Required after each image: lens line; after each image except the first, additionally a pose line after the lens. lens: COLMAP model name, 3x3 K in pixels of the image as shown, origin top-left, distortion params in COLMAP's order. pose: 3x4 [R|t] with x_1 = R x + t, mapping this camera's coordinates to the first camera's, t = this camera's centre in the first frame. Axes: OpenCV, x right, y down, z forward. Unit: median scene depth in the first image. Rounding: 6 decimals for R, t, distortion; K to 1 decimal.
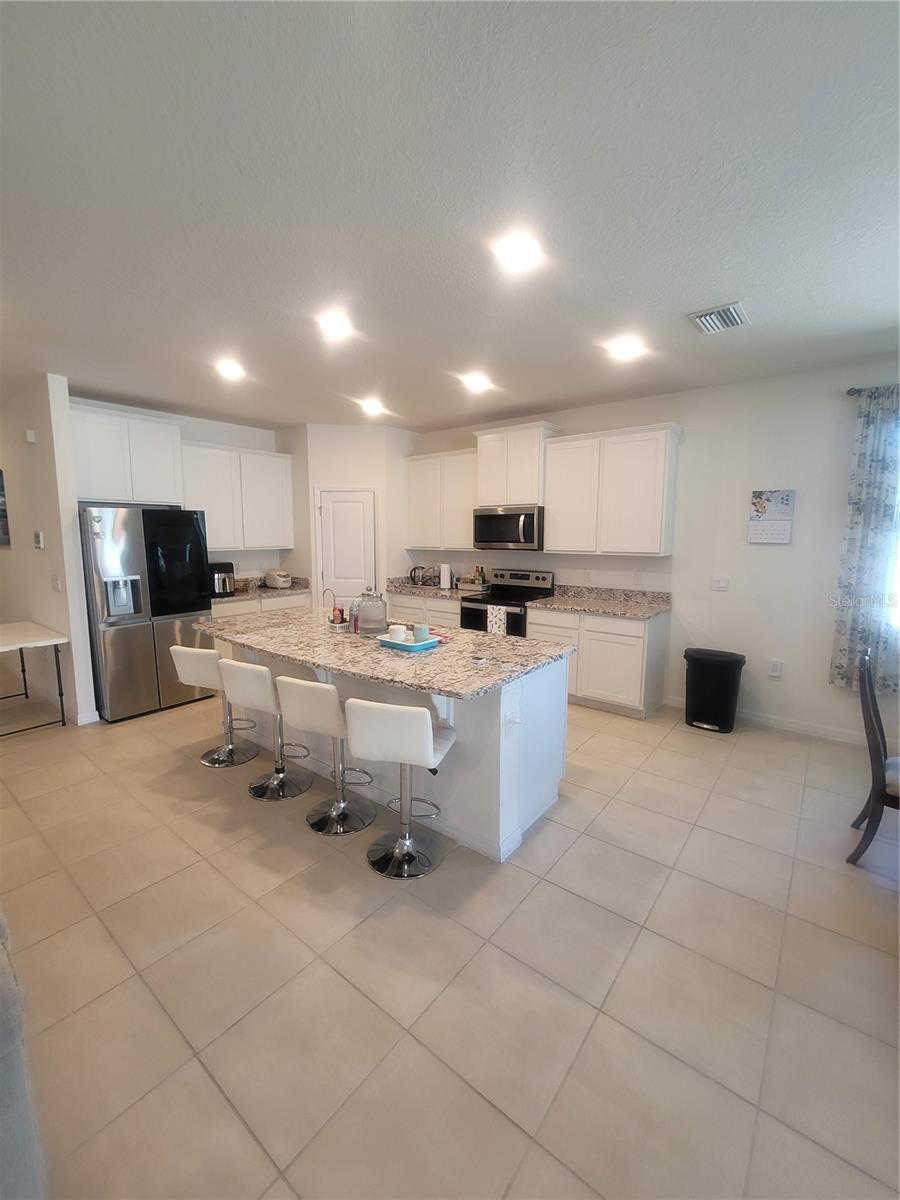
lens RADIAL K [[492.2, 0, 446.4], [0, 492.2, 592.9], [0, 0, 1]] dist [-0.003723, -0.000321]
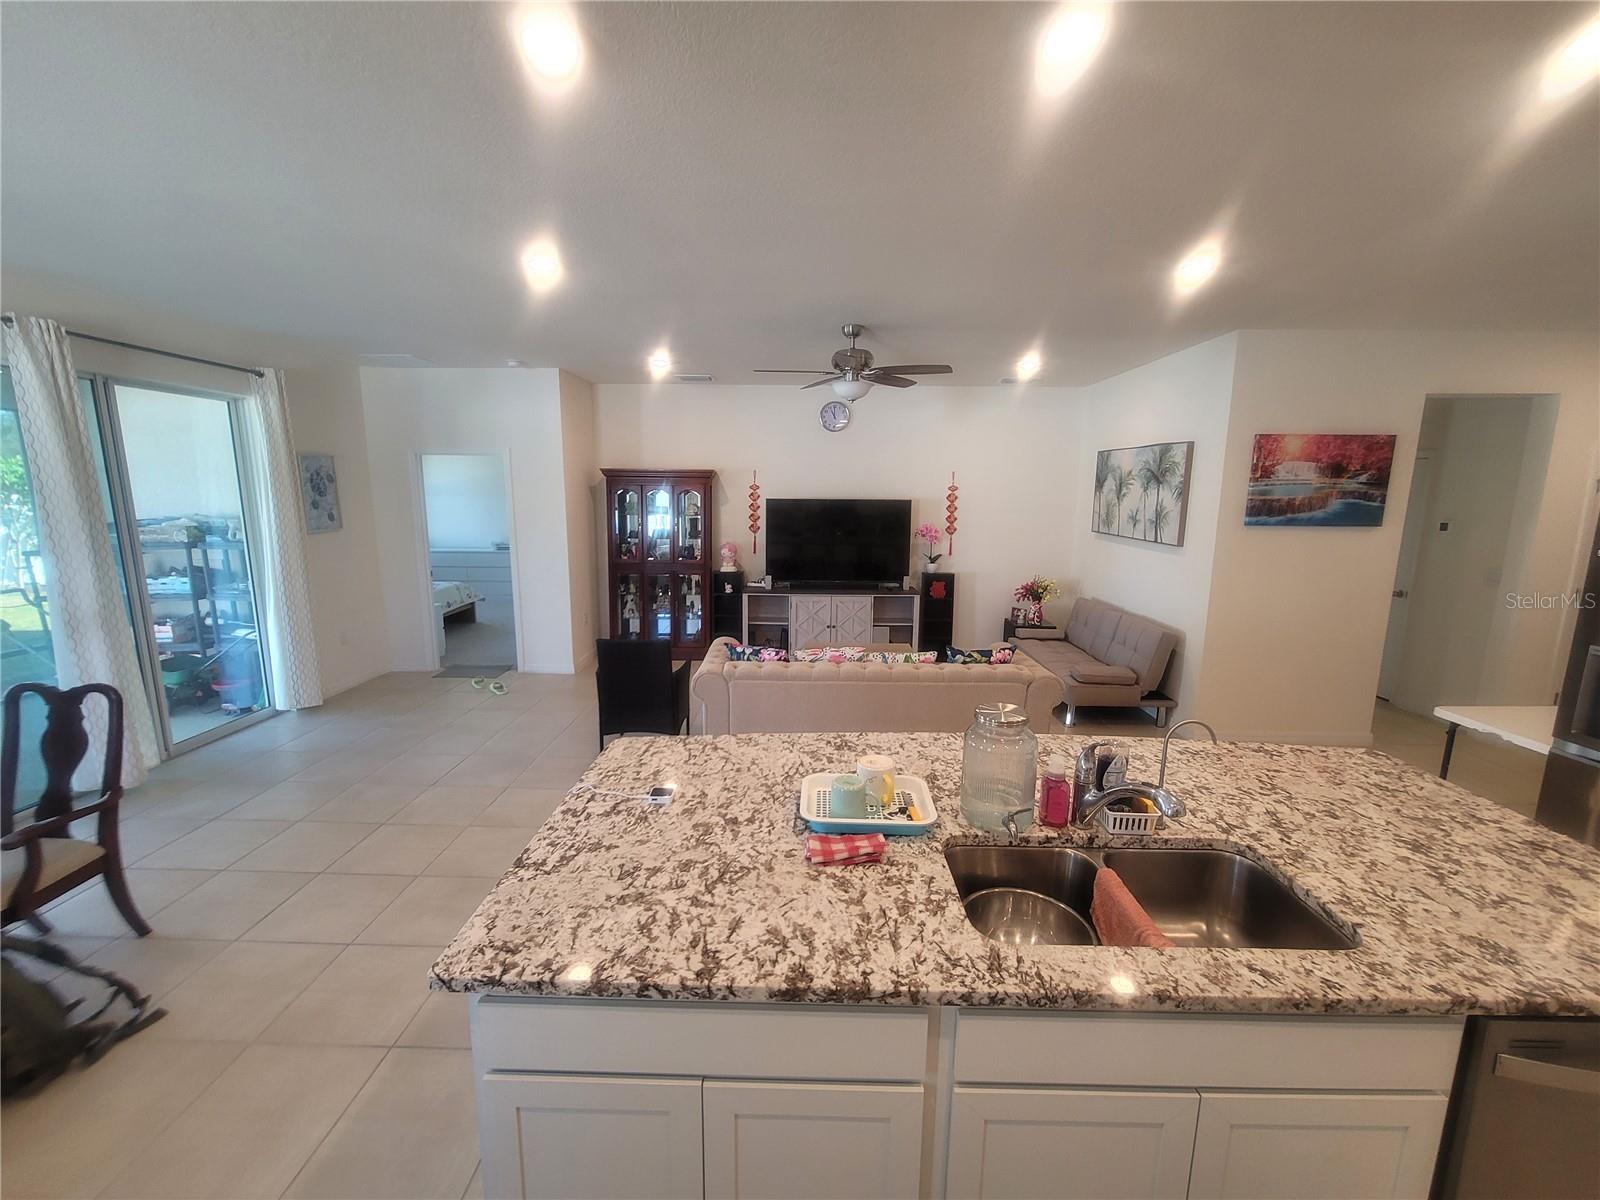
lens RADIAL K [[655.1, 0, 794.7], [0, 655.1, 599.0], [0, 0, 1]] dist [-0.000424, -0.000077]
pose [[-0.791377, 0.095700, -0.603792, 0.196384], [-0.082015, 0.962122, 0.259990, -0.143458], [0.605802, 0.255270, -0.753552, 0.863045]]
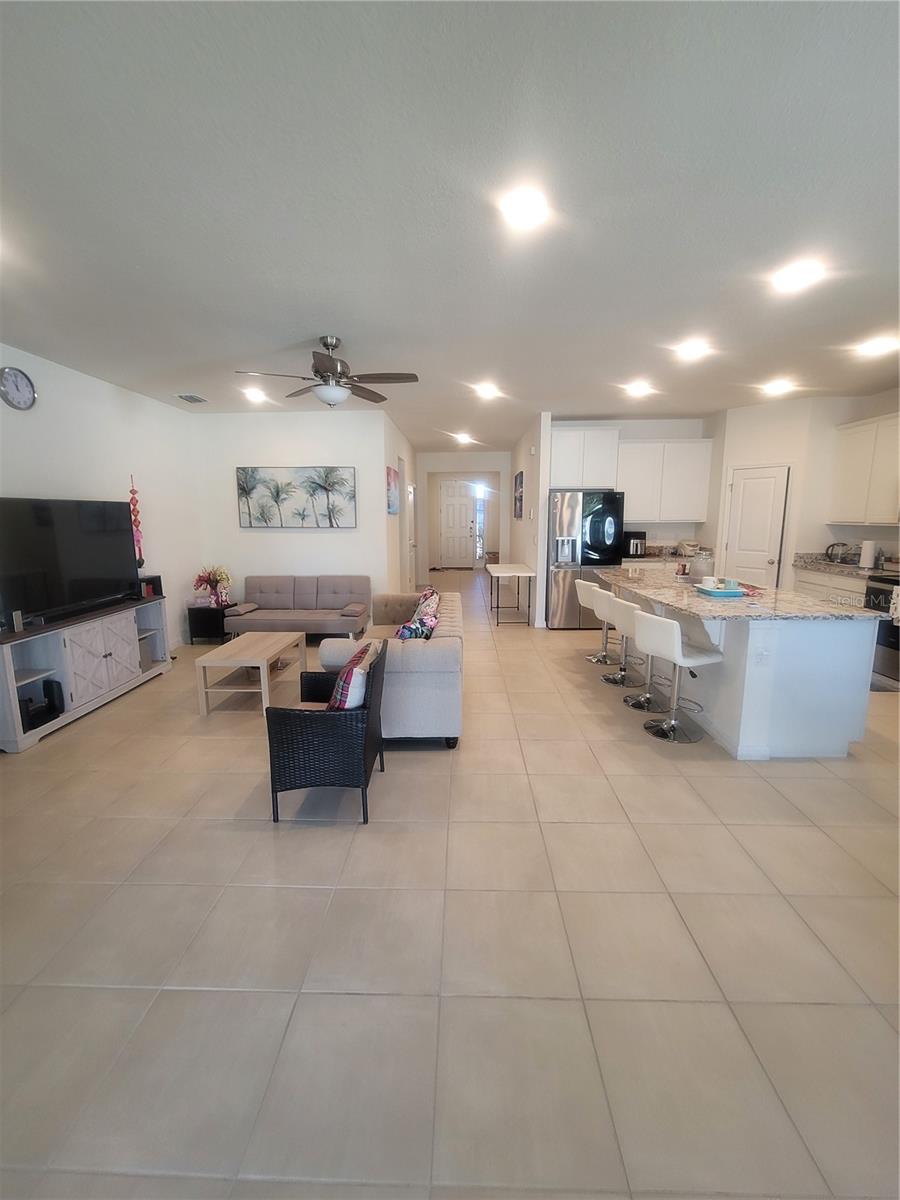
lens RADIAL K [[492.2, 0, 446.4], [0, 492.2, 592.9], [0, 0, 1]] dist [-0.003723, -0.000321]
pose [[0.597953, 0.123742, -0.791922, 0.320485], [-0.092267, 0.992070, 0.085348, 0.038686], [0.796203, 0.022034, 0.604629, -0.206156]]
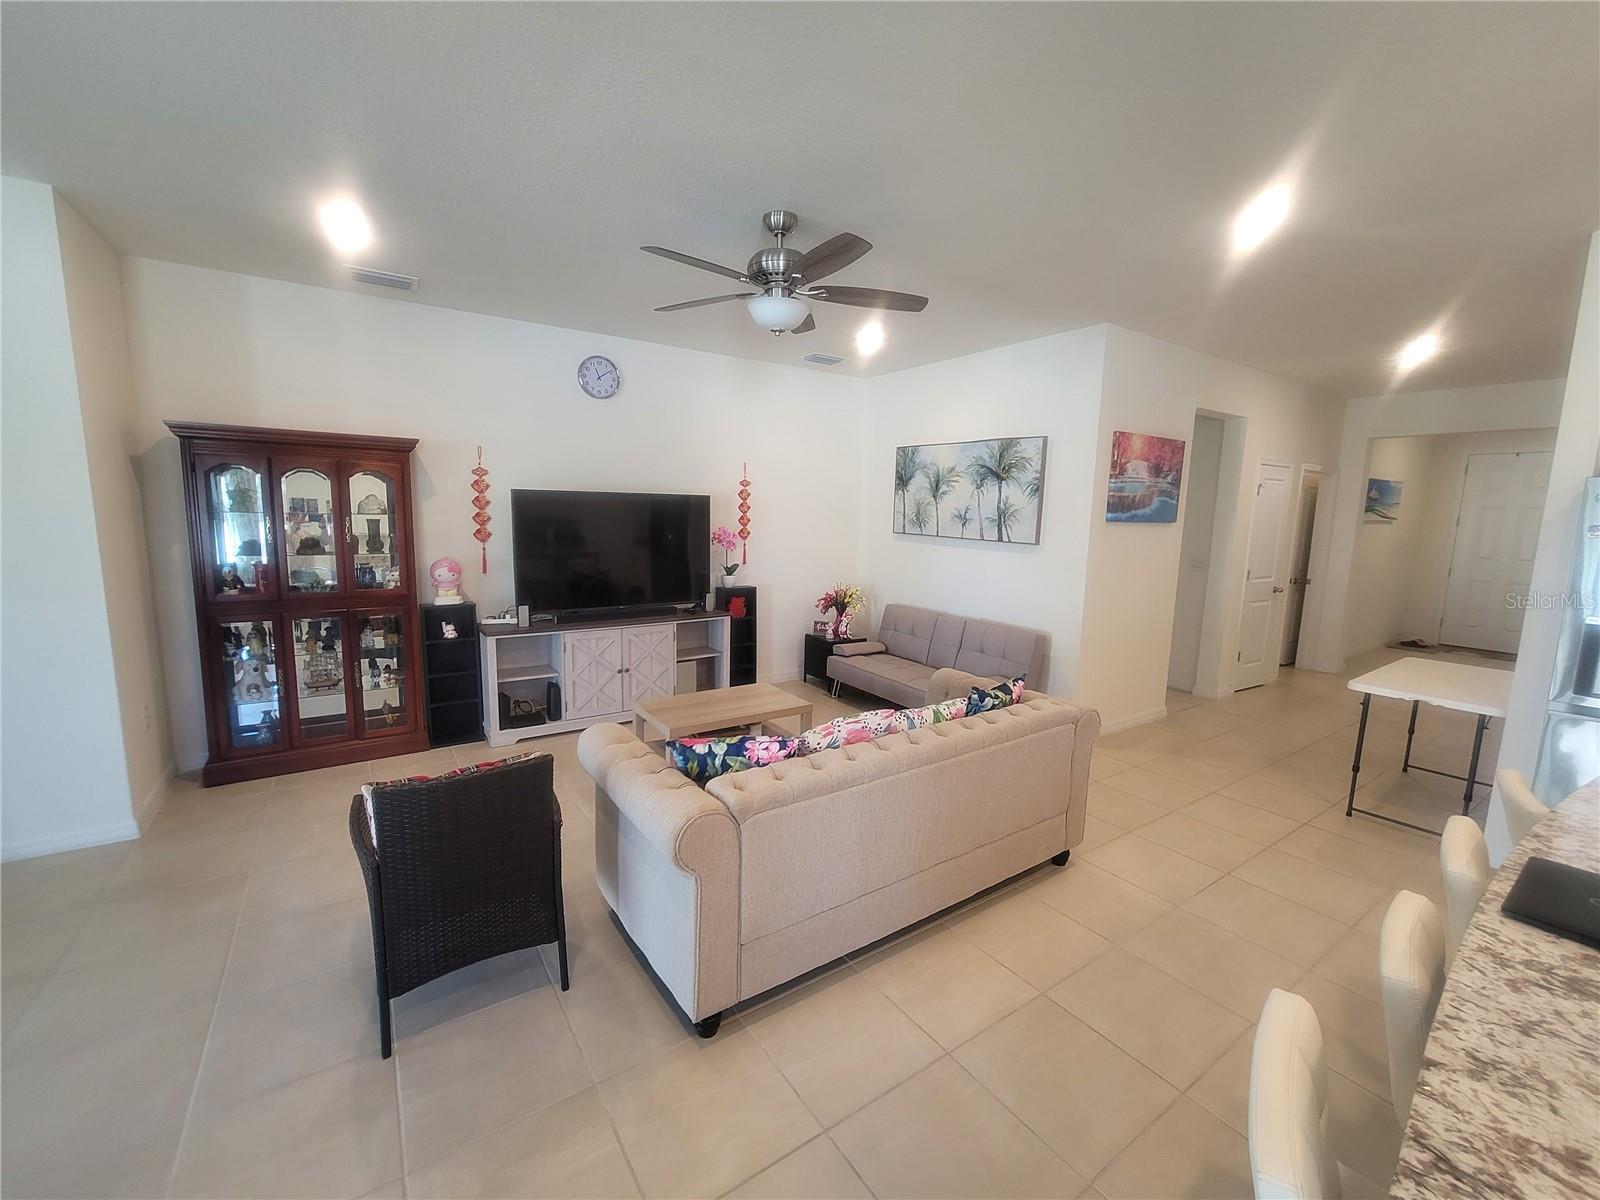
lens RADIAL K [[656.2, 0, 800.0], [0, 656.2, 600.0], [0, 0, 1]] dist [-0.003723, -0.000321]
pose [[-0.291717, 0.128693, -0.947808, 0.147651], [-0.140284, 0.974436, 0.175485, -0.044851], [0.946162, 0.184154, -0.266206, 0.359583]]
